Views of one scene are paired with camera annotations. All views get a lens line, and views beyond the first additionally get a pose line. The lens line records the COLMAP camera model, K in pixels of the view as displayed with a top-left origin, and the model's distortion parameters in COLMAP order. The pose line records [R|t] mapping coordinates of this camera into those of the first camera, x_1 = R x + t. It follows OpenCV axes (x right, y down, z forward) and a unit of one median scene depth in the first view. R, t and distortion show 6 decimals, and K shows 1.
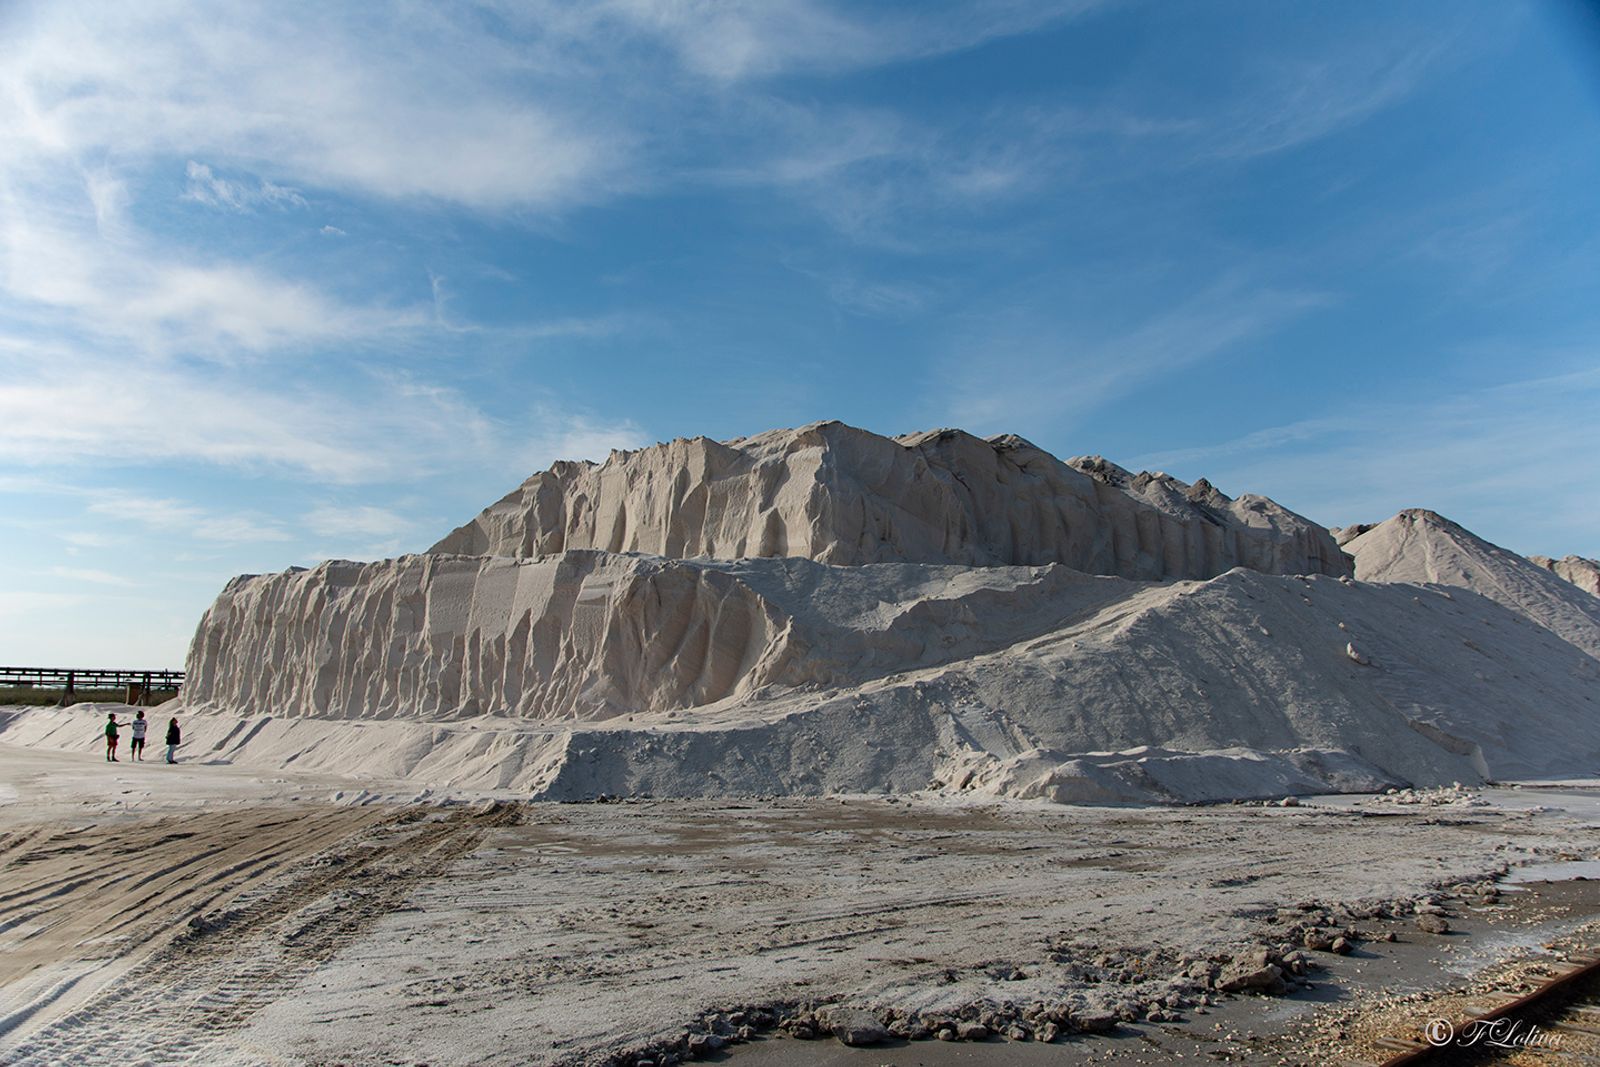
lens RADIAL K [[1147.8, 0, 801.7], [0, 1147.8, 549.1], [0, 0, 1]] dist [0.007686, -0.019696]
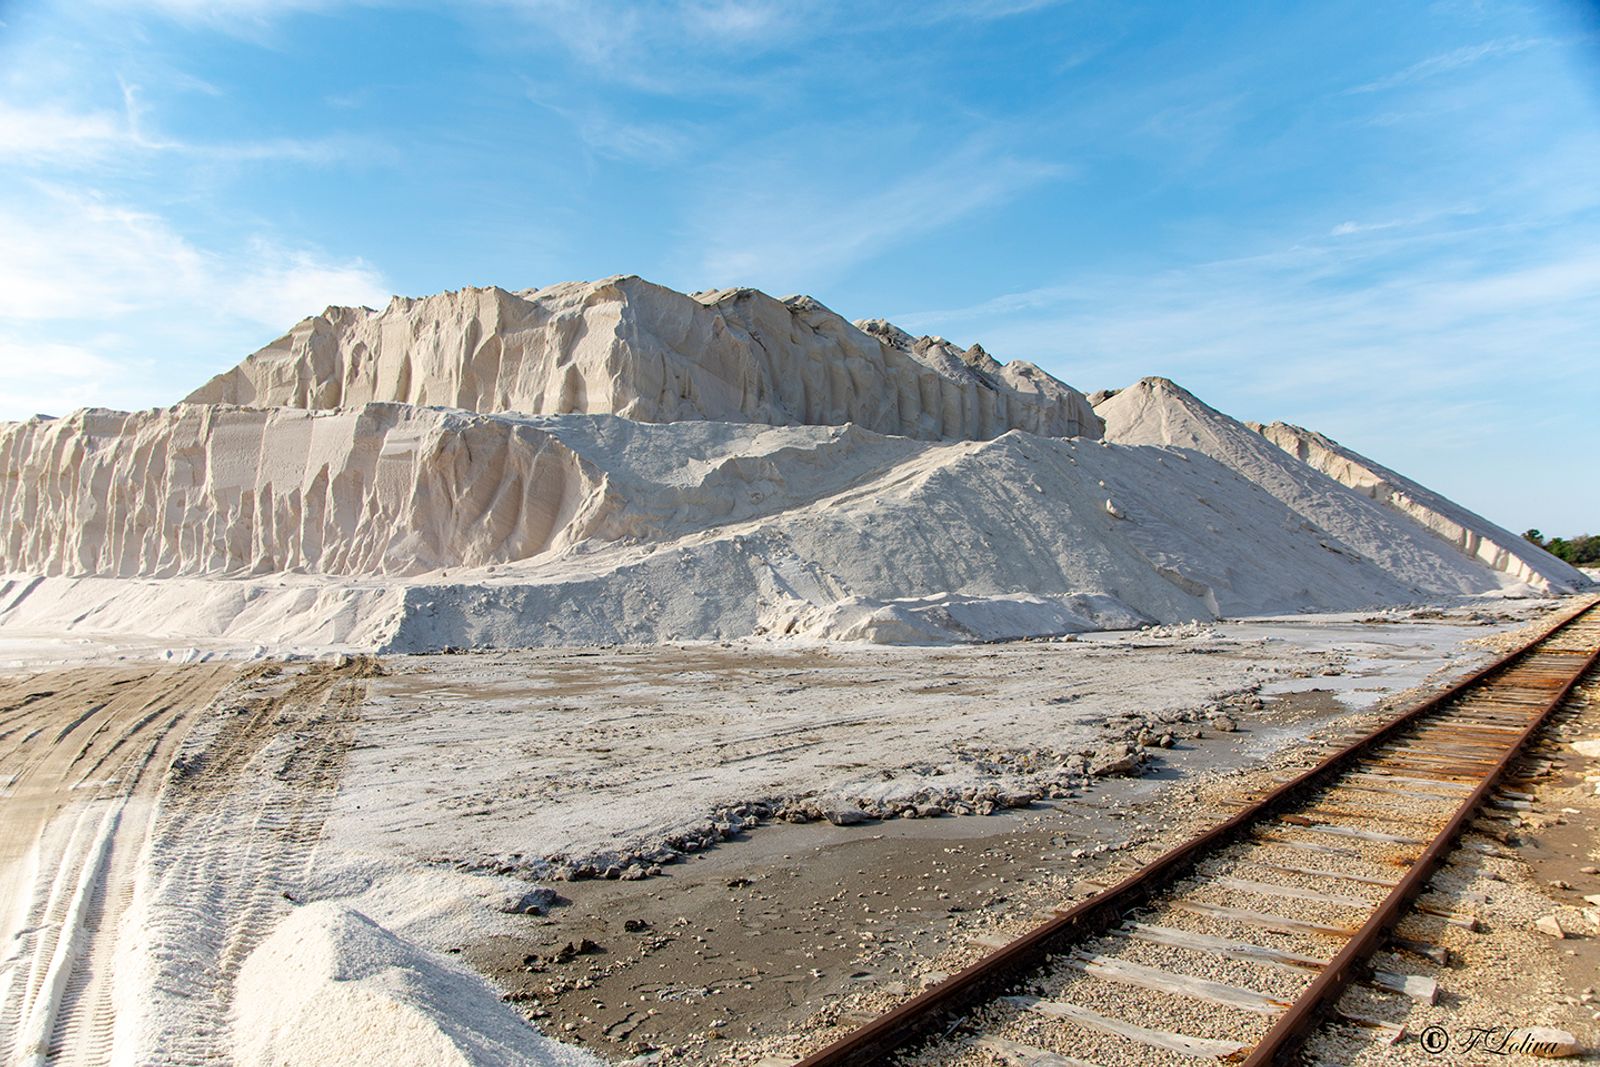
lens RADIAL K [[1147.8, 0, 792.2], [0, 1147.8, 545.0], [0, 0, 1]] dist [0.007686, -0.019696]
pose [[0.979642, -0.006720, 0.200639, -0.047544], [-0.017879, 0.992548, 0.120539, -0.003215], [-0.199954, -0.121673, 0.972221, -0.029673]]
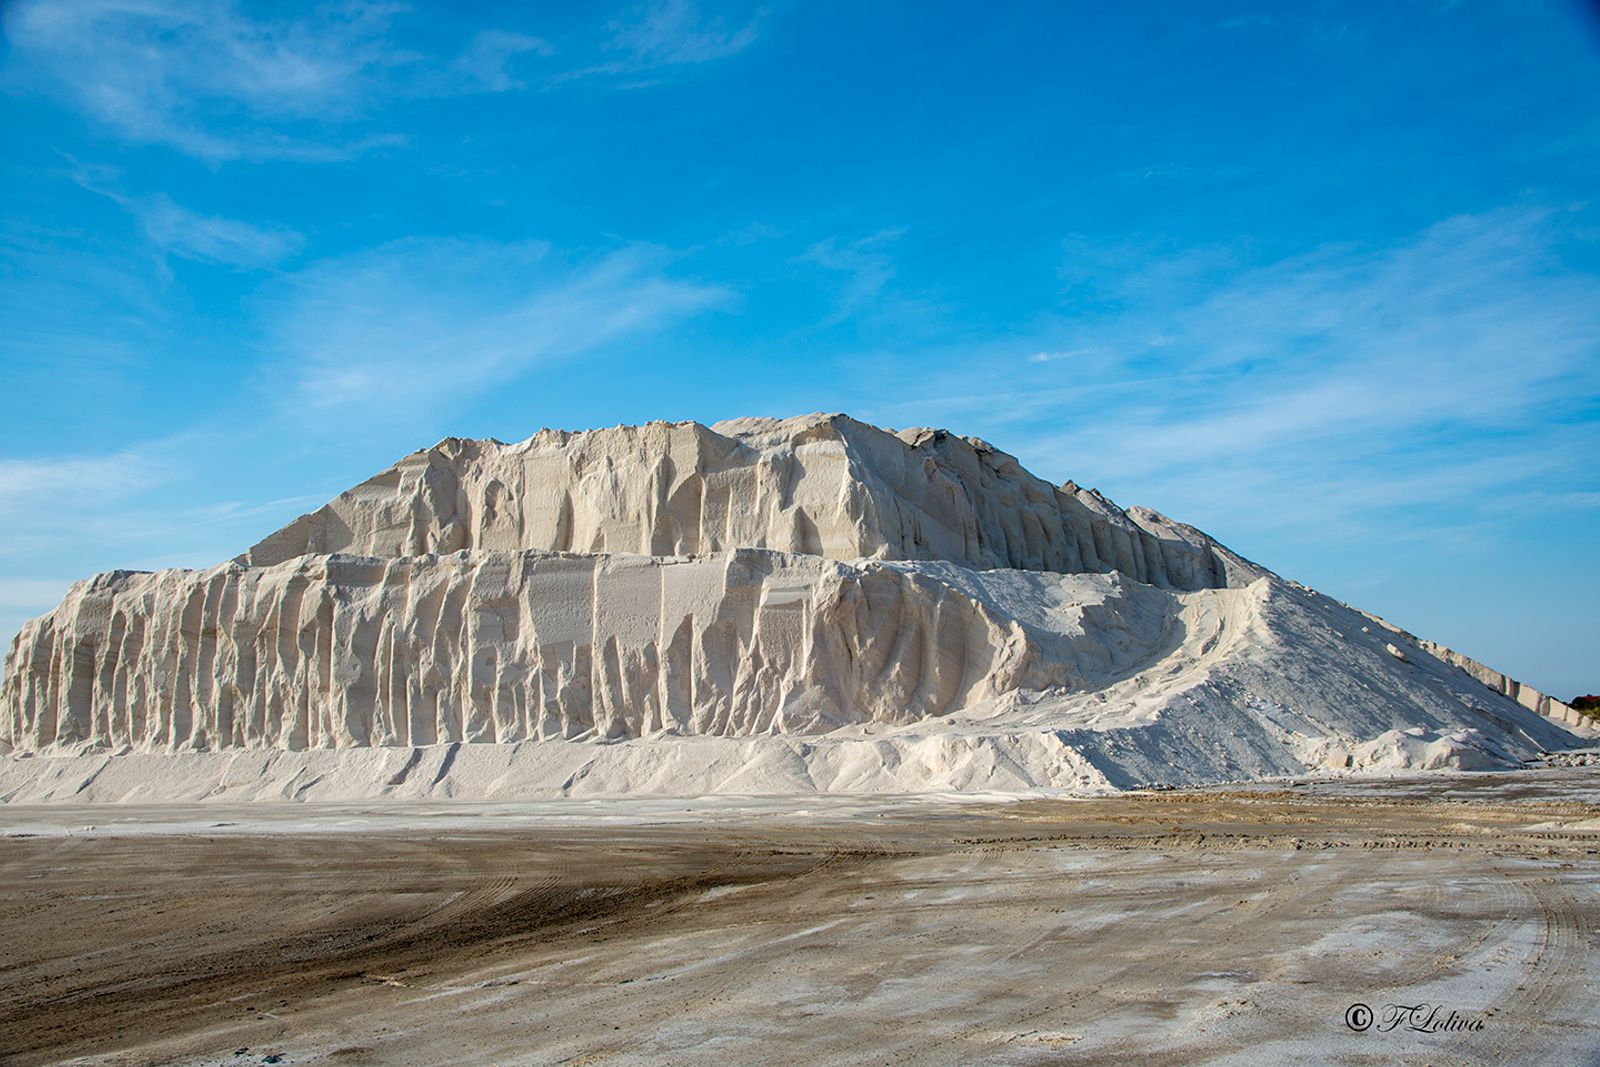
lens RADIAL K [[1416.5, 0, 761.9], [0, 1416.5, 553.6], [0, 0, 1]] dist [-0.047005, 0.015719]
pose [[0.908447, 0.019293, 0.417555, -0.646233], [-0.019695, 0.999800, -0.003345, 0.007920], [-0.417537, -0.005185, 0.908645, -0.015878]]
